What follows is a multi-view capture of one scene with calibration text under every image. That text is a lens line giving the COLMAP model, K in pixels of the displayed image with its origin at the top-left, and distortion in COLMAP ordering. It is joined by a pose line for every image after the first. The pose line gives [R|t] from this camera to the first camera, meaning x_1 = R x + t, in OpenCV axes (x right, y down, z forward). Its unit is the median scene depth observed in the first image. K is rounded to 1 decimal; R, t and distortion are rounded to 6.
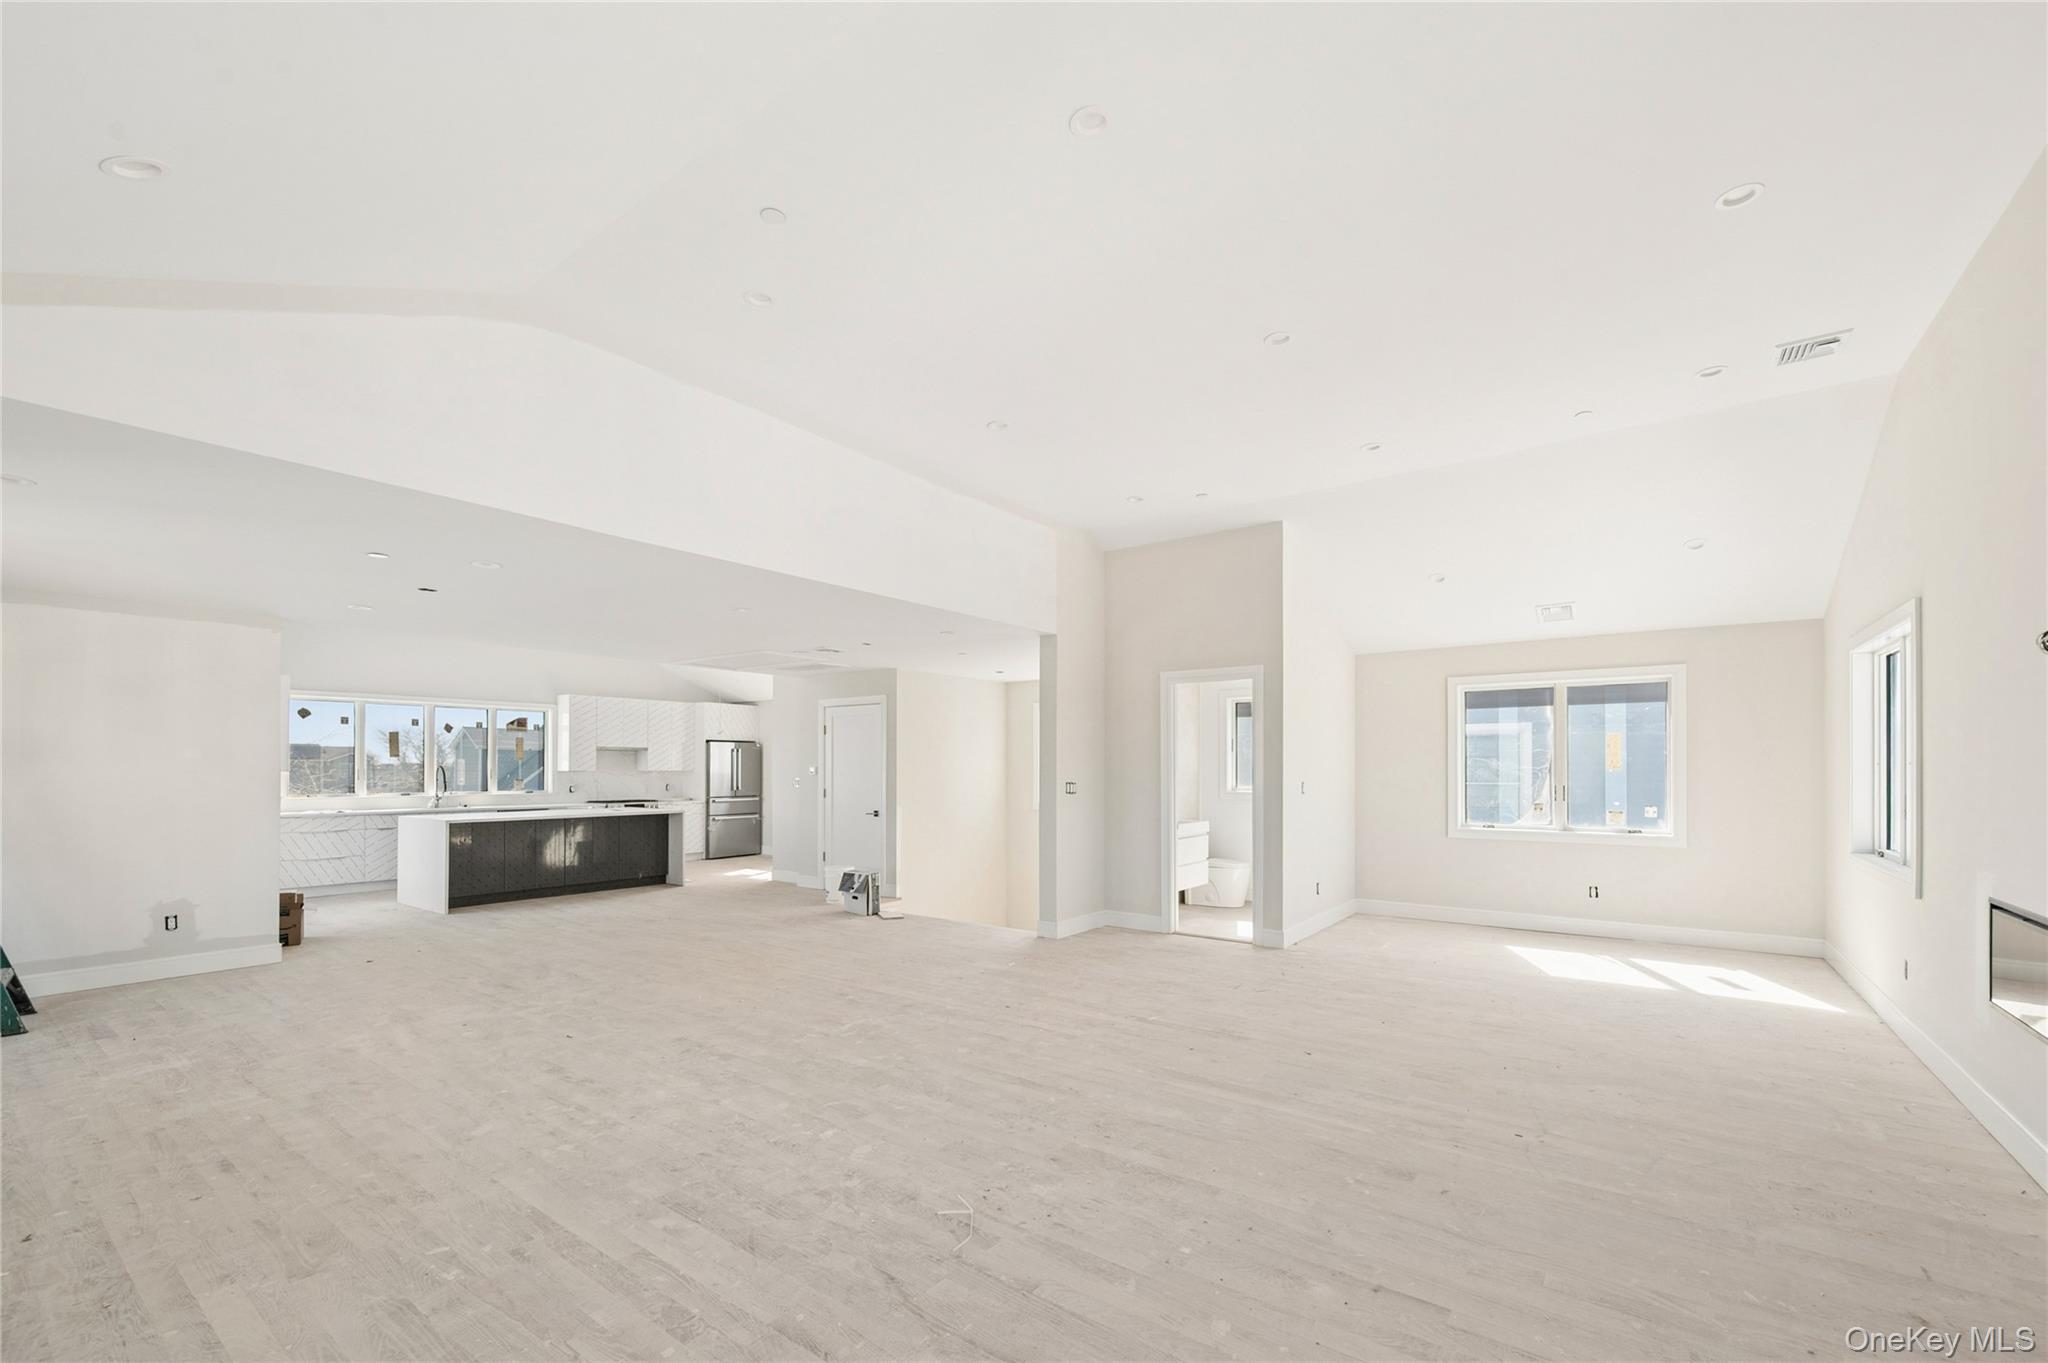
lens RADIAL K [[832.9, 0, 1022.3], [0, 832.9, 762.2], [0, 0, 1]] dist [-0.001751, -0.000083]
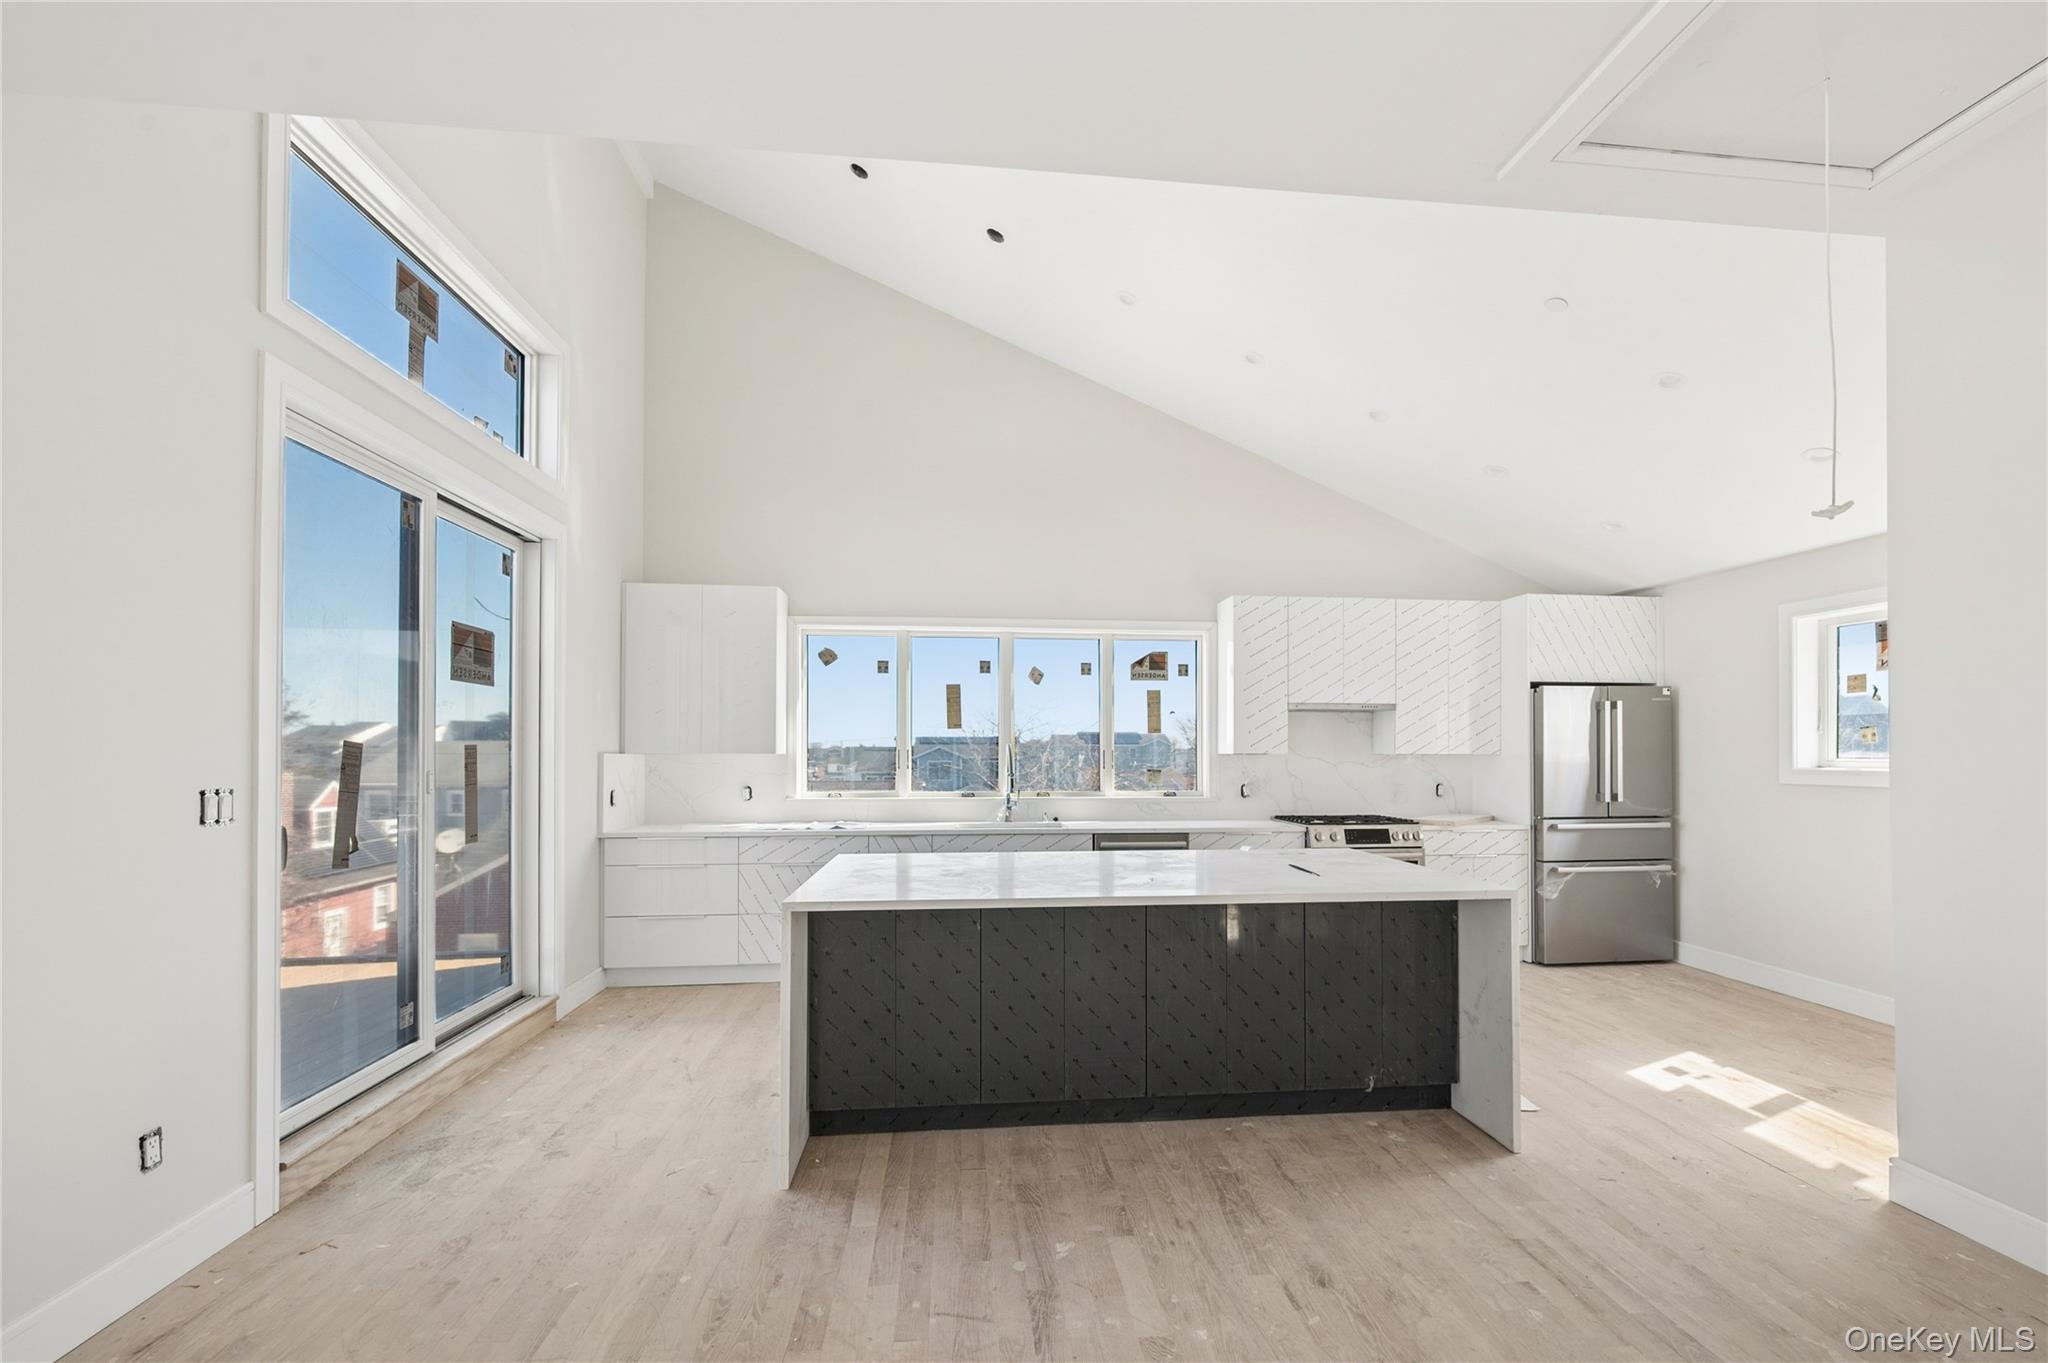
lens RADIAL K [[832.9, 0, 1052.5], [0, 832.9, 742.5], [0, 0, 1]] dist [-0.001751, -0.000083]
pose [[0.680395, -0.006506, -0.732816, -0.240987], [0.004699, 0.999979, -0.004515, 0.005032], [0.732830, -0.000371, 0.680411, 0.546239]]
